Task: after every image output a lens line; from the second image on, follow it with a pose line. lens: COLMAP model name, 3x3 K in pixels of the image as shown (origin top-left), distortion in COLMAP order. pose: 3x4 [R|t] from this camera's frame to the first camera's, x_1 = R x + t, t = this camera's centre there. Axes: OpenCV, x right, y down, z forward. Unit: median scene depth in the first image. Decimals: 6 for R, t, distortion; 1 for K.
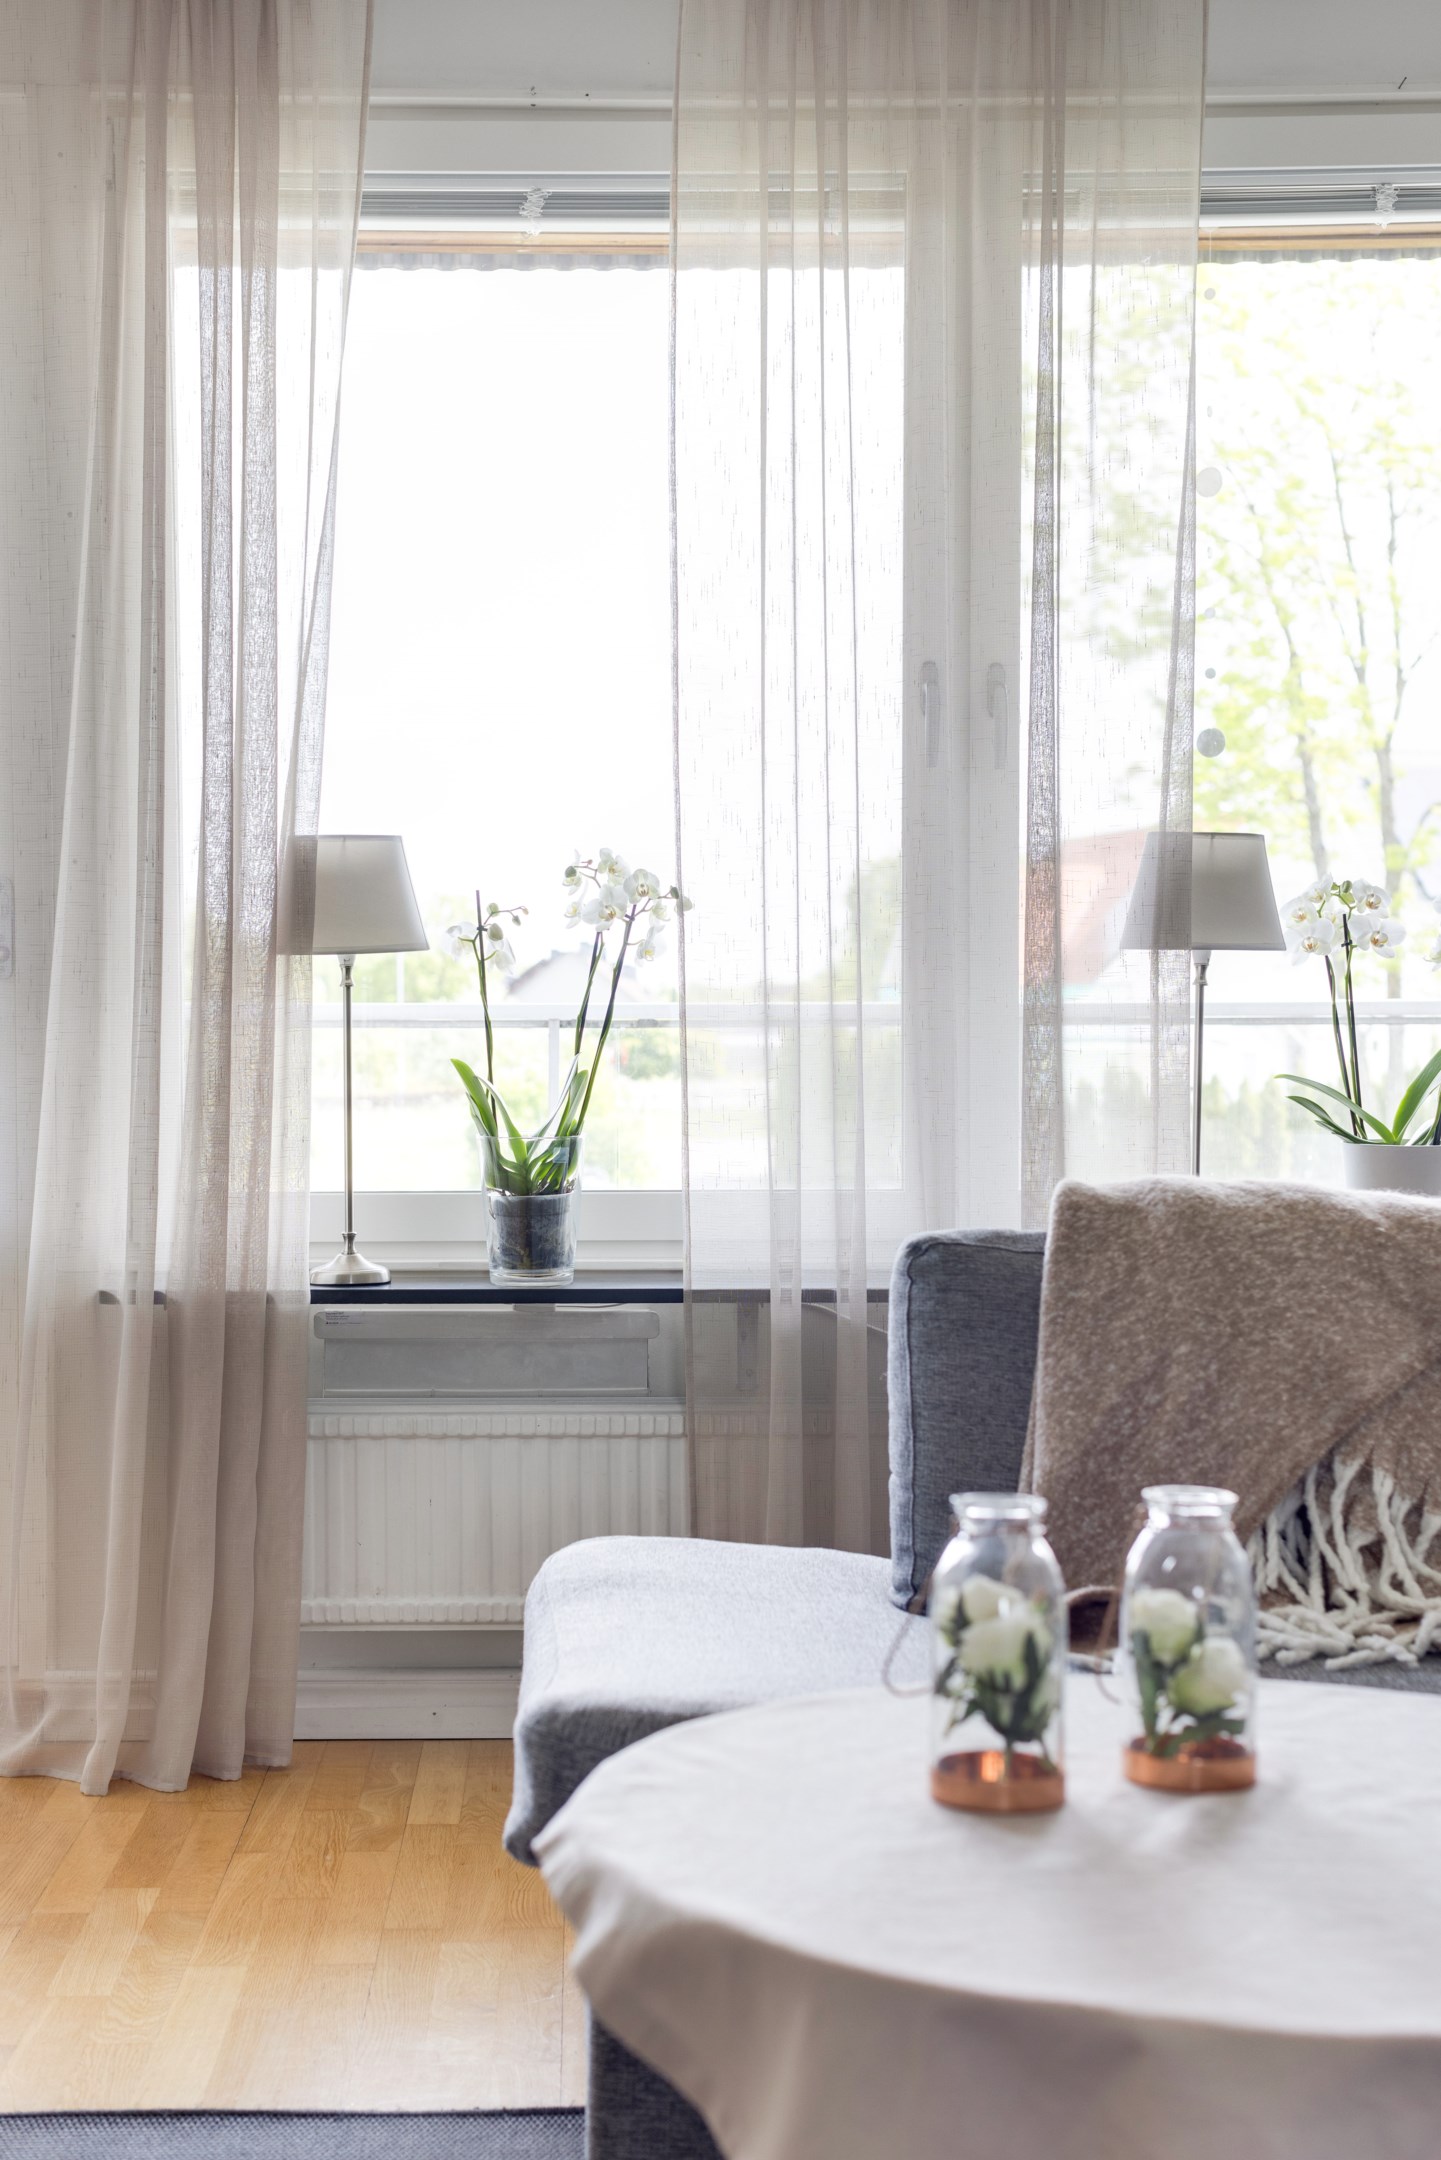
lens RADIAL K [[3073.1, 0, 714.6], [0, 3073.1, 1110.1], [0, 0, 1]] dist [0.134856, 0.061531]
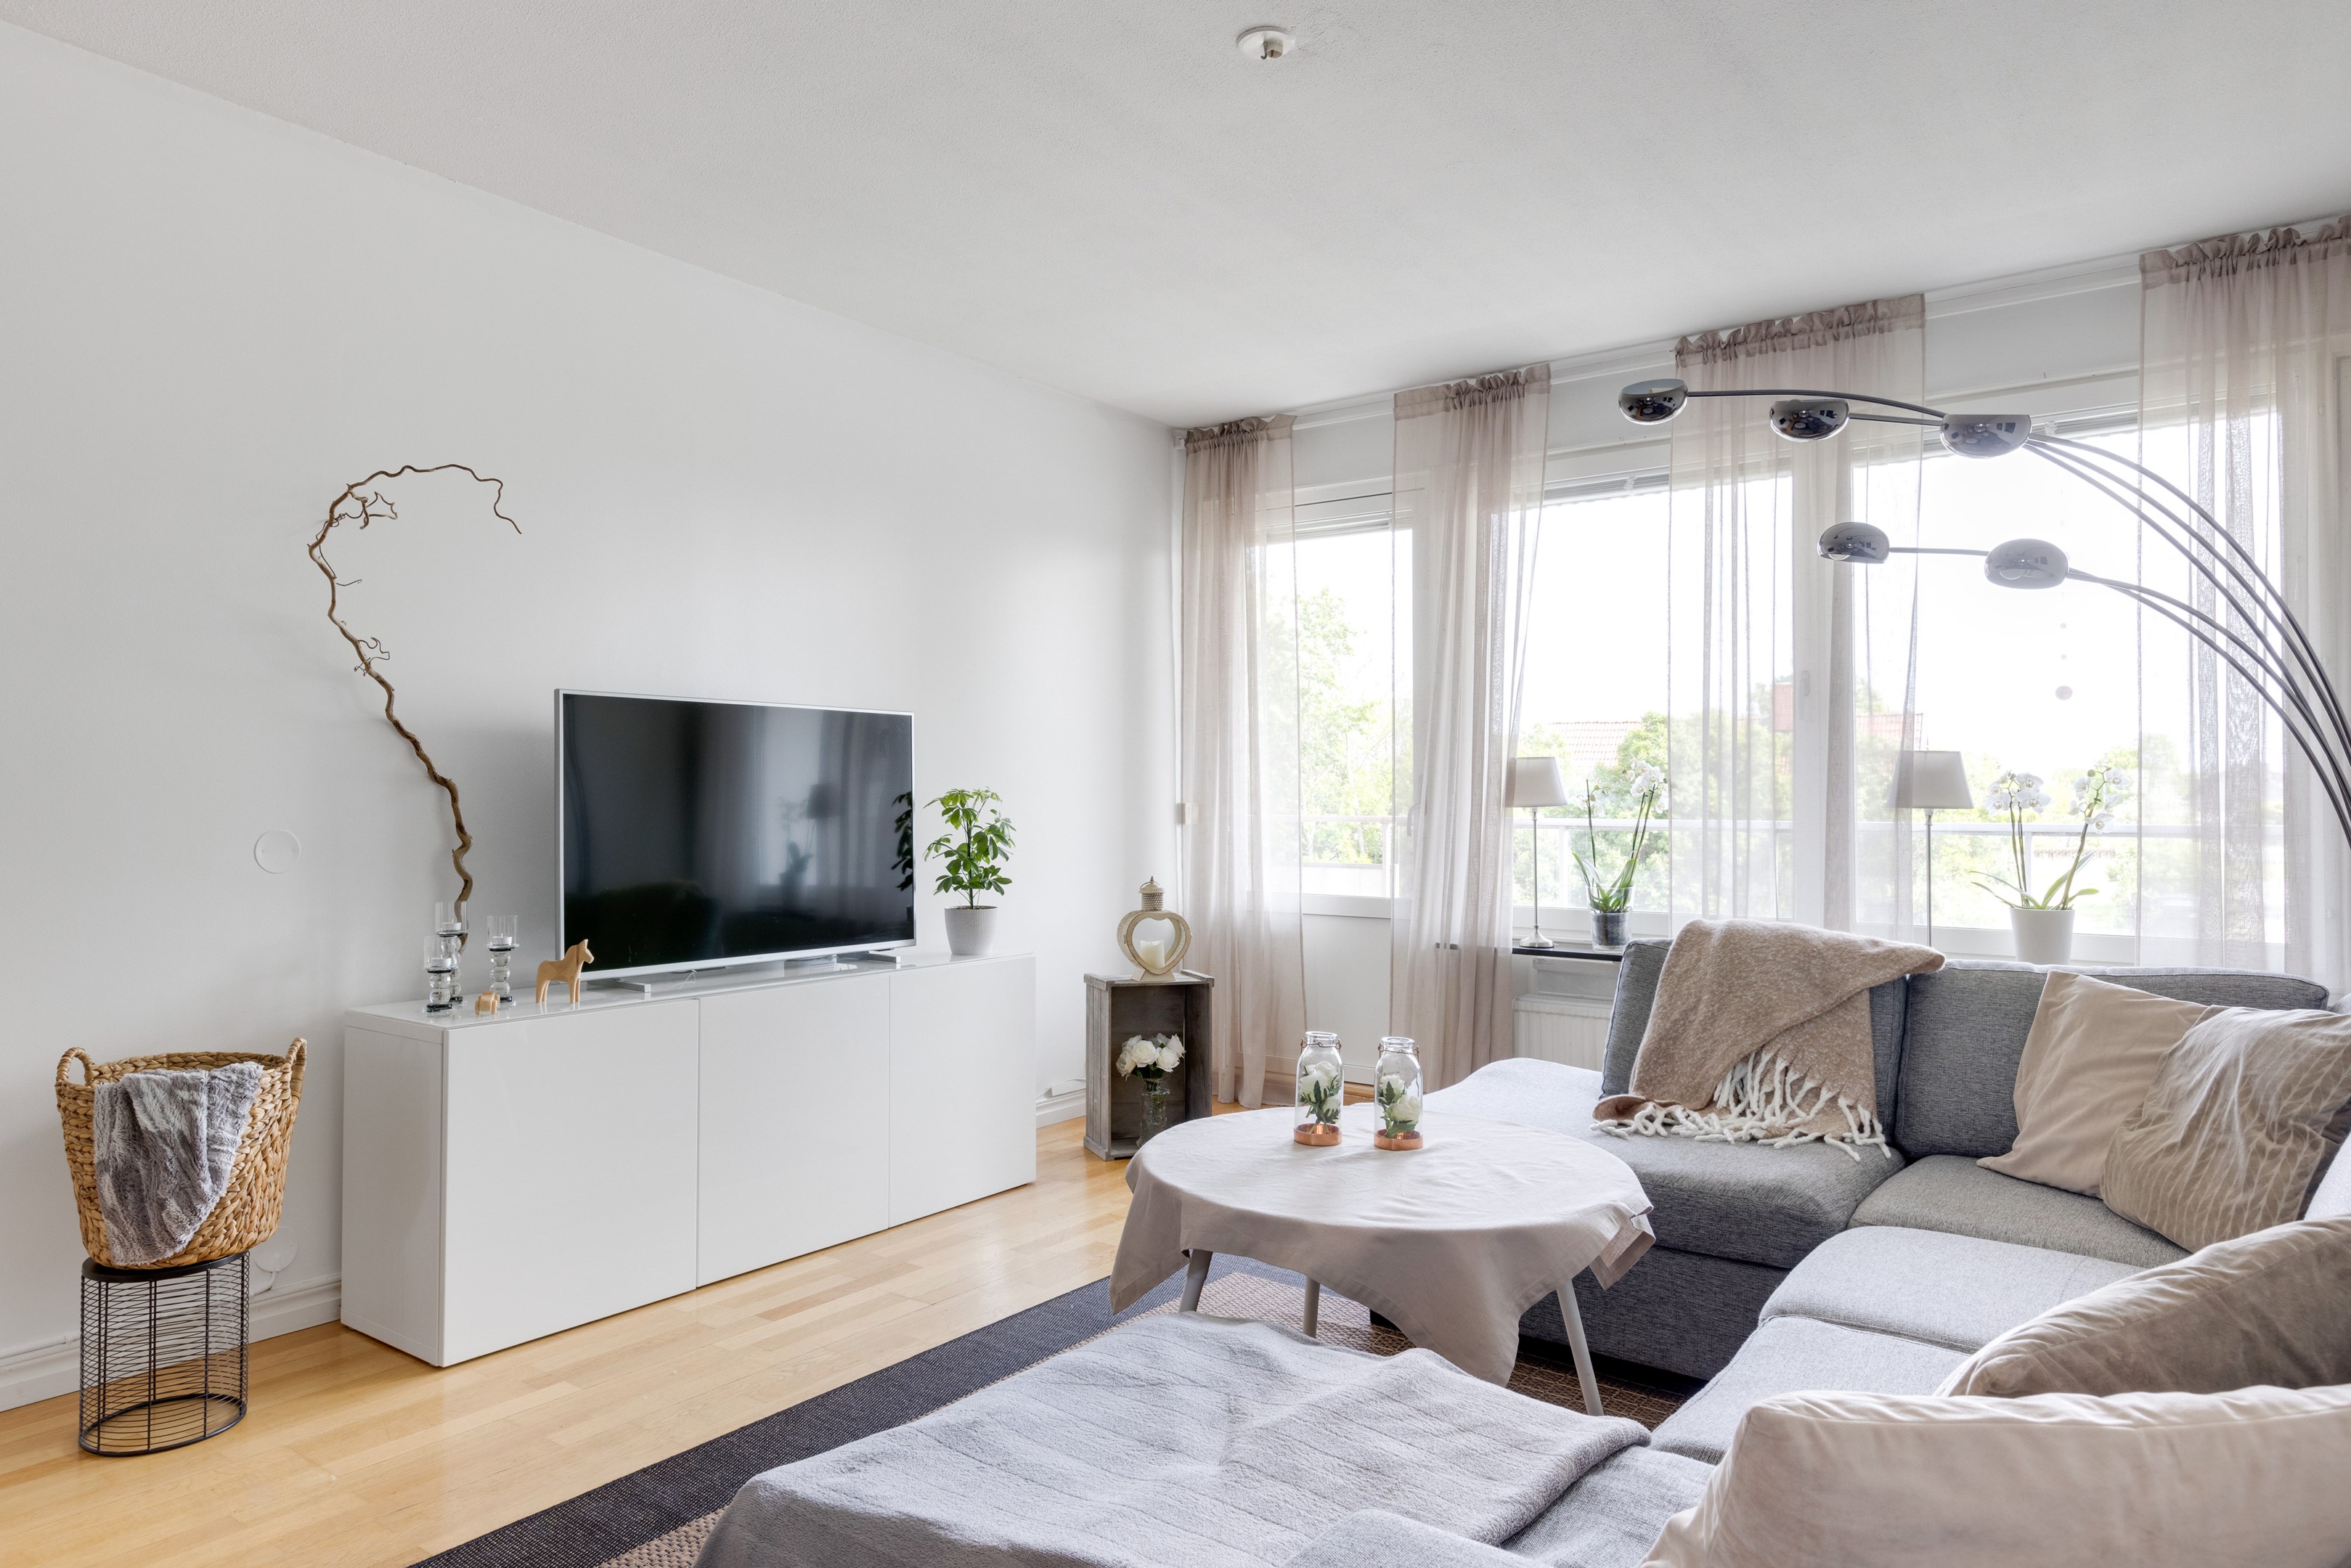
lens RADIAL K [[1556.3, 0, 1251.3], [0, 1556.3, 796.2], [0, 0, 1]] dist [0.021215, -0.001177]
pose [[0.790924, 0.004559, -0.611897, 0.444826], [-0.024094, 0.999429, -0.023696, -0.025579], [0.611439, 0.033485, 0.790582, -0.079860]]
